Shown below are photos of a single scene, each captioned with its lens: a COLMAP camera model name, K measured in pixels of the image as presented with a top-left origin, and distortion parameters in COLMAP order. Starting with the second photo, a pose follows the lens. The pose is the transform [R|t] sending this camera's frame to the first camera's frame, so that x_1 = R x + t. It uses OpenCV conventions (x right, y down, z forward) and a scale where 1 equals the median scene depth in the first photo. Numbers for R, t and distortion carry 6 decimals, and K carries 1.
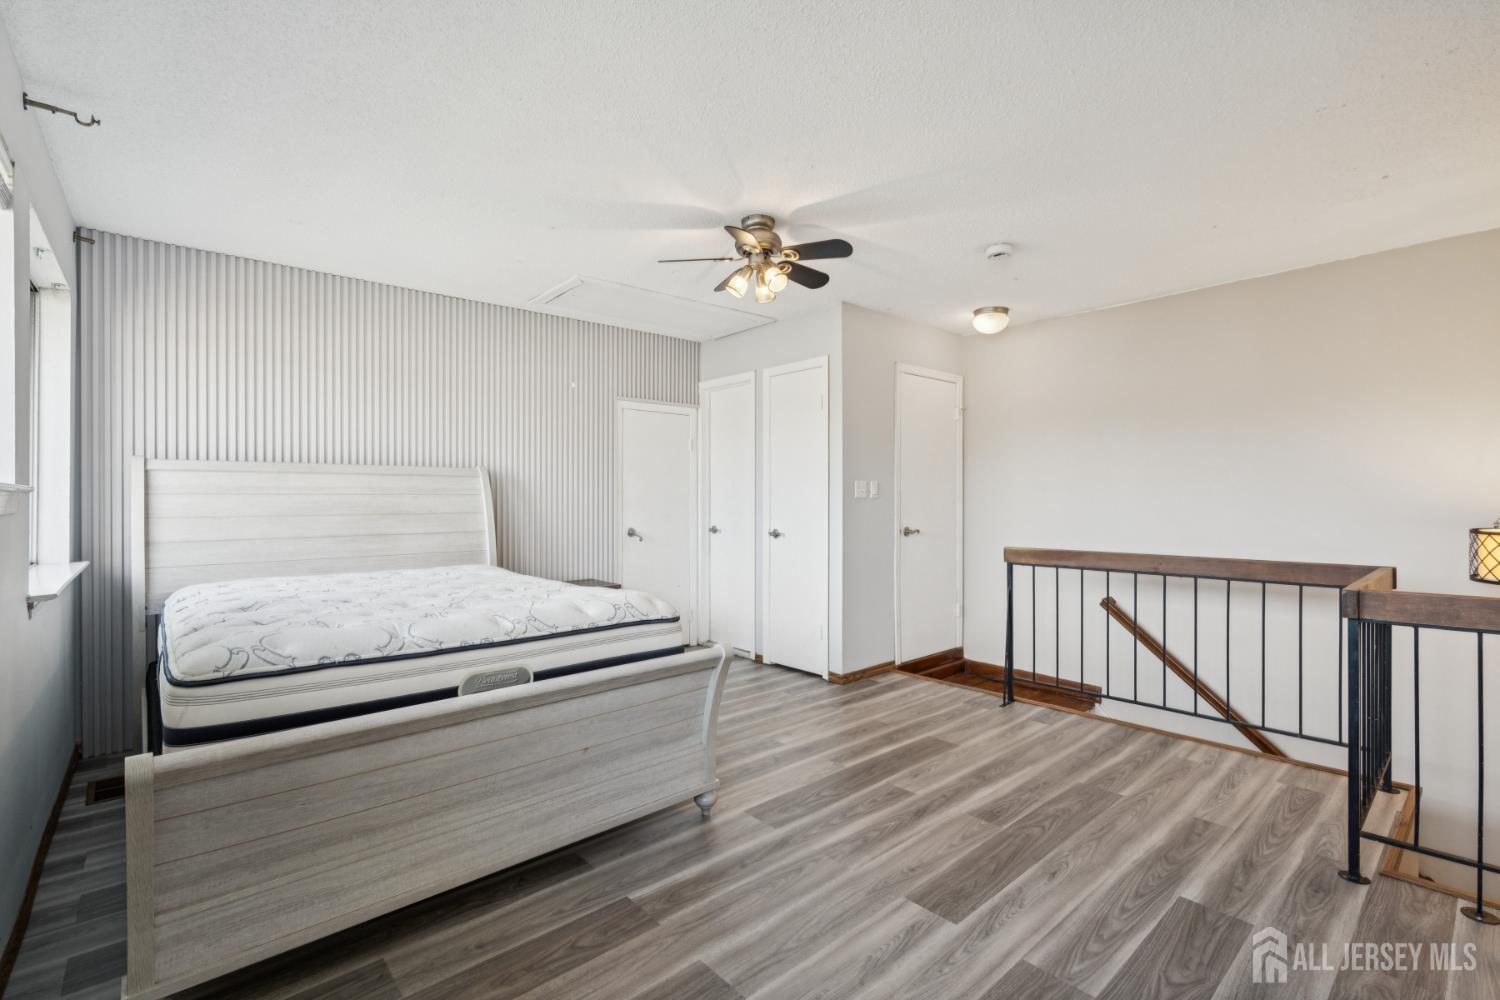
lens RADIAL K [[675.7, 0, 750.7], [0, 675.7, 498.2], [0, 0, 1]] dist [-0.001540, 0.001004]
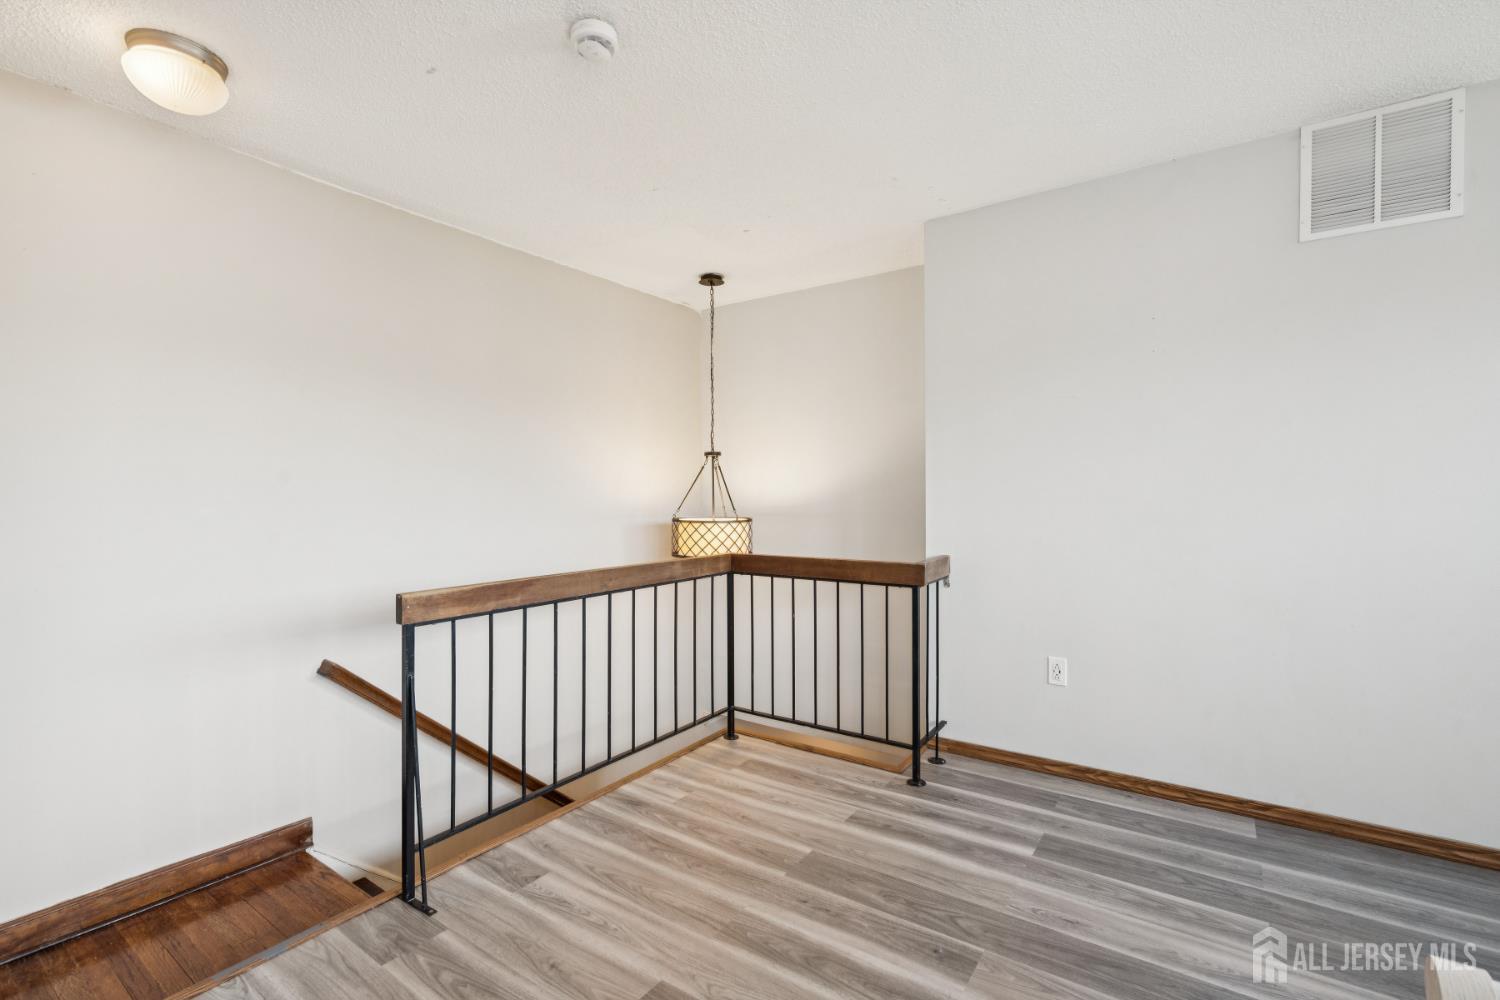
lens RADIAL K [[675.7, 0, 750.1], [0, 675.7, 497.0], [0, 0, 1]] dist [-0.001540, 0.001004]
pose [[-0.235304, -0.004889, 0.971910, -0.232971], [0.001791, 0.999983, 0.005464, -0.004167], [-0.971920, 0.003026, -0.235291, 1.214869]]
